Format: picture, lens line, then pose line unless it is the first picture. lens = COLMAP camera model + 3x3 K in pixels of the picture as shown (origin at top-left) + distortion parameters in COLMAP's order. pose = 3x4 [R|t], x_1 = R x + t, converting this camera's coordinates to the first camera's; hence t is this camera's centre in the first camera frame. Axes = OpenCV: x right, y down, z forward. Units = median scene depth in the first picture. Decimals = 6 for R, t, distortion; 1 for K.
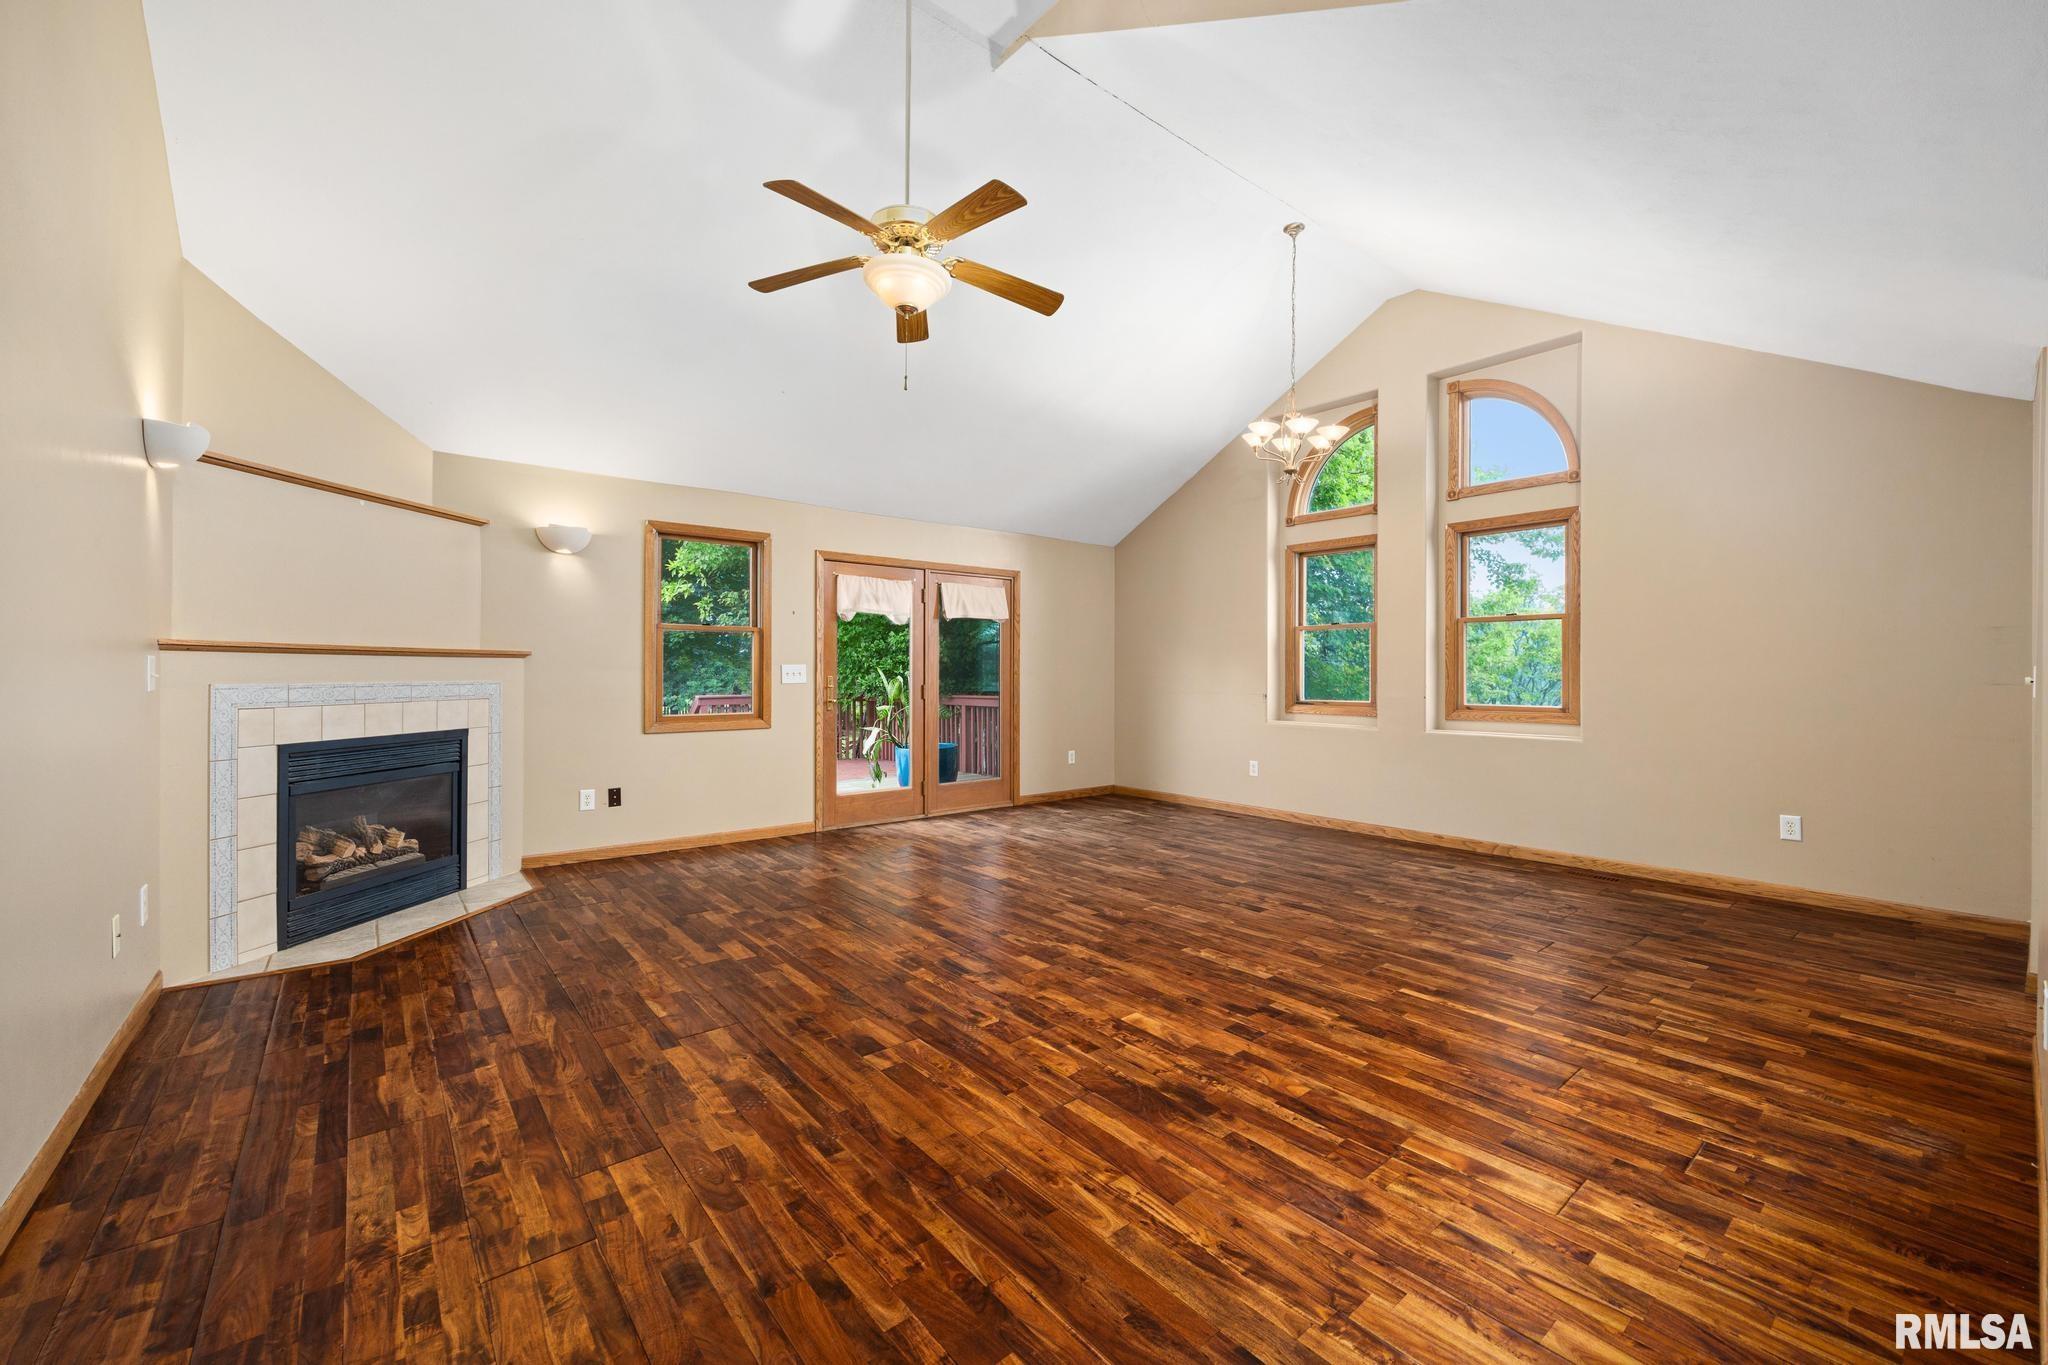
lens RADIAL K [[813.8, 0, 1043.1], [0, 813.8, 674.4], [0, 0, 1]] dist [-0.006941, -0.000080]
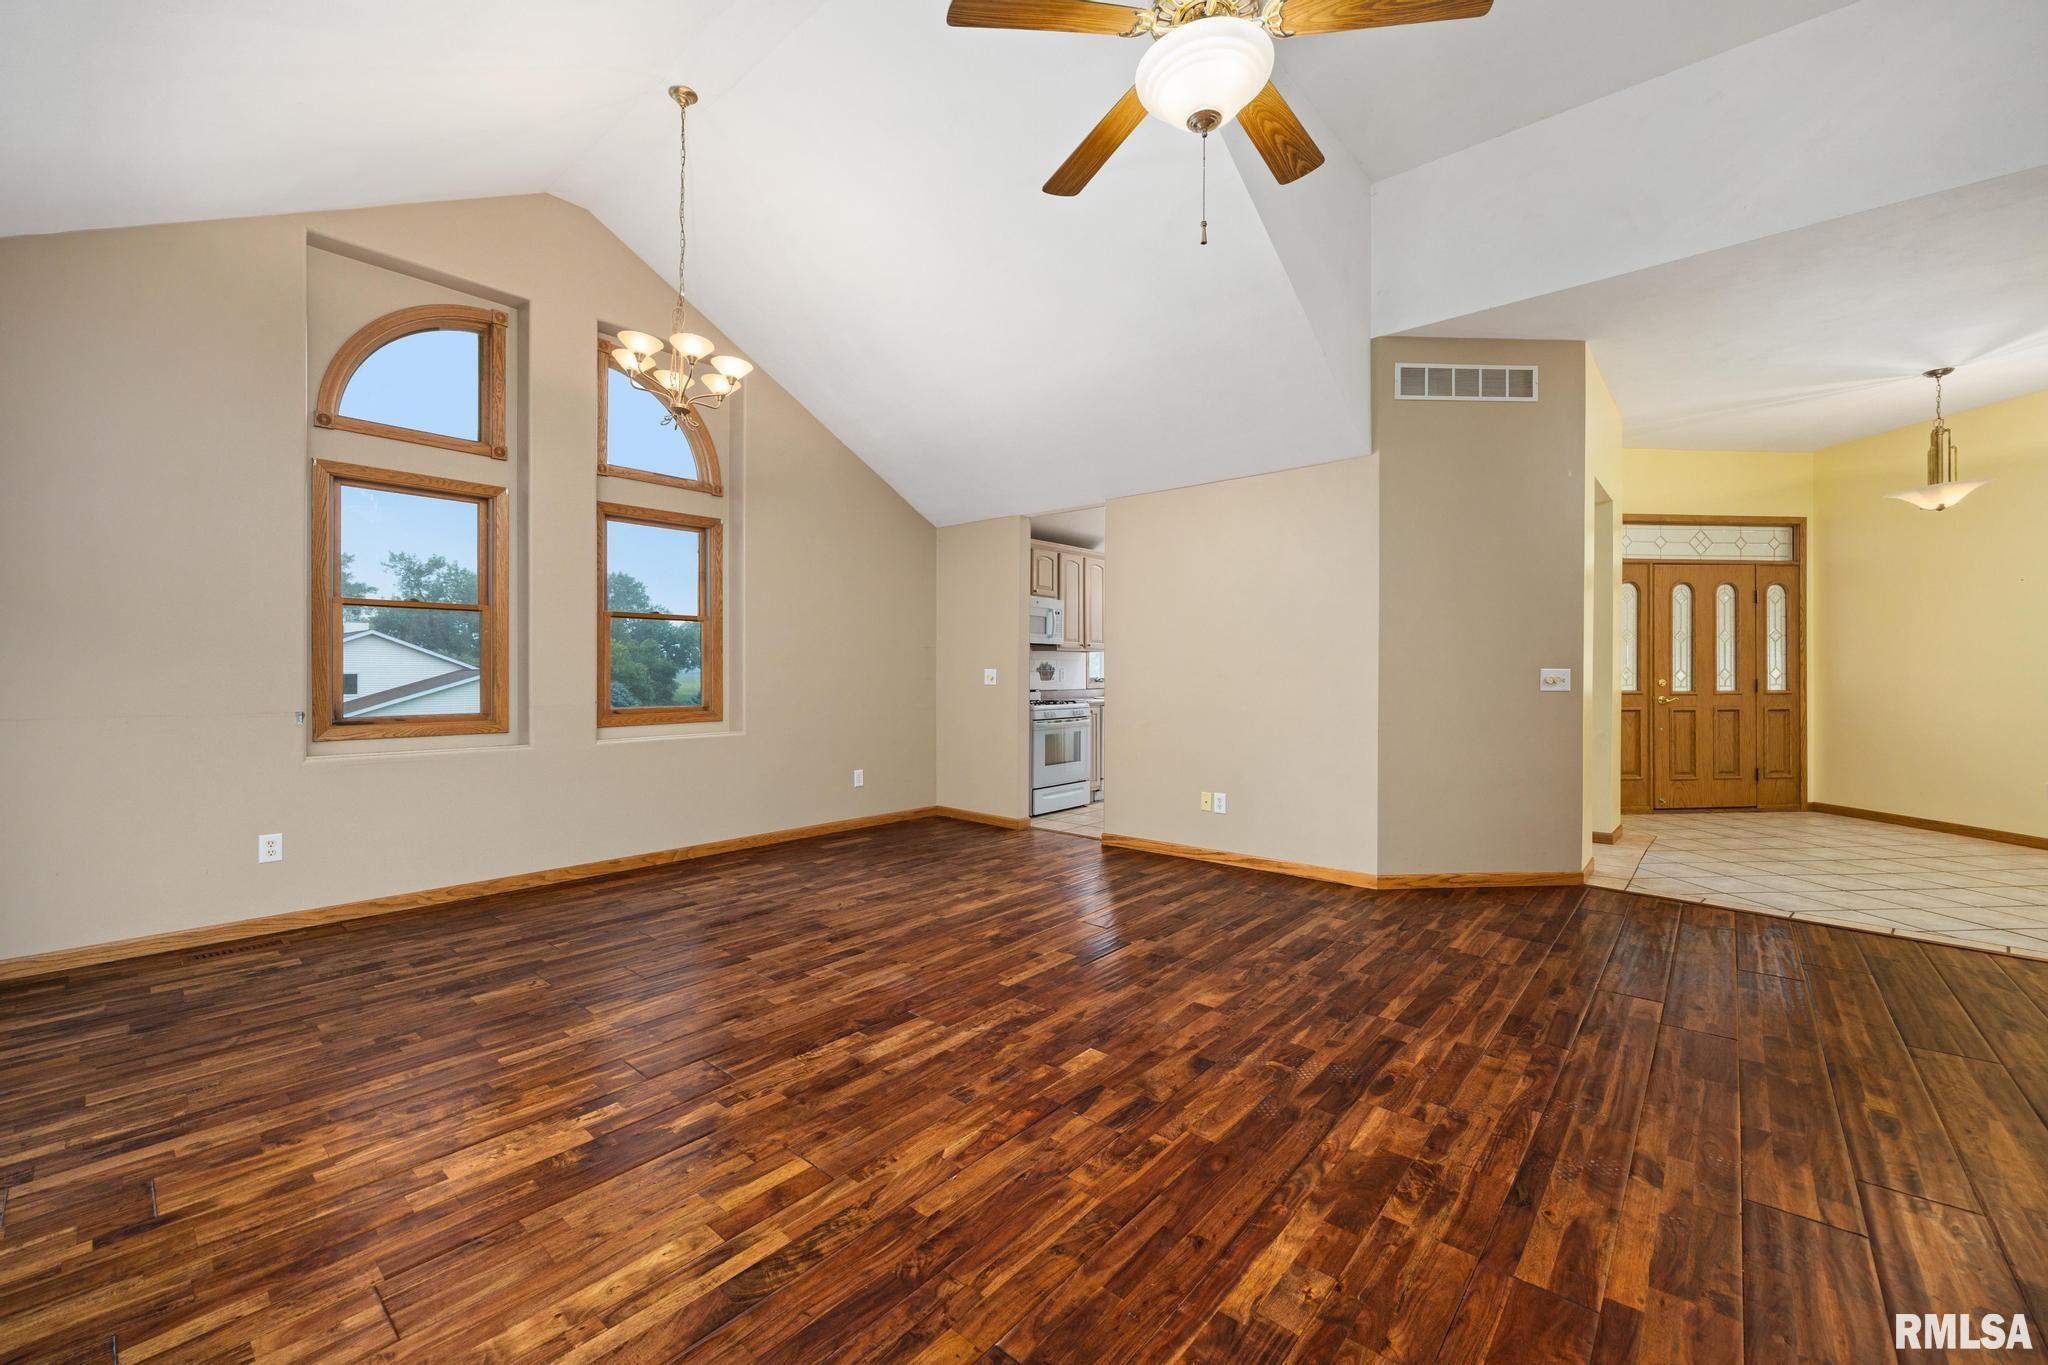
lens RADIAL K [[813.8, 0, 1043.1], [0, 813.8, 674.4], [0, 0, 1]] dist [-0.006941, -0.000080]
pose [[-0.166210, -0.003606, 0.986084, -0.691178], [0.003252, 0.999986, 0.004205, -0.004234], [-0.986085, 0.003905, -0.166196, 1.080315]]
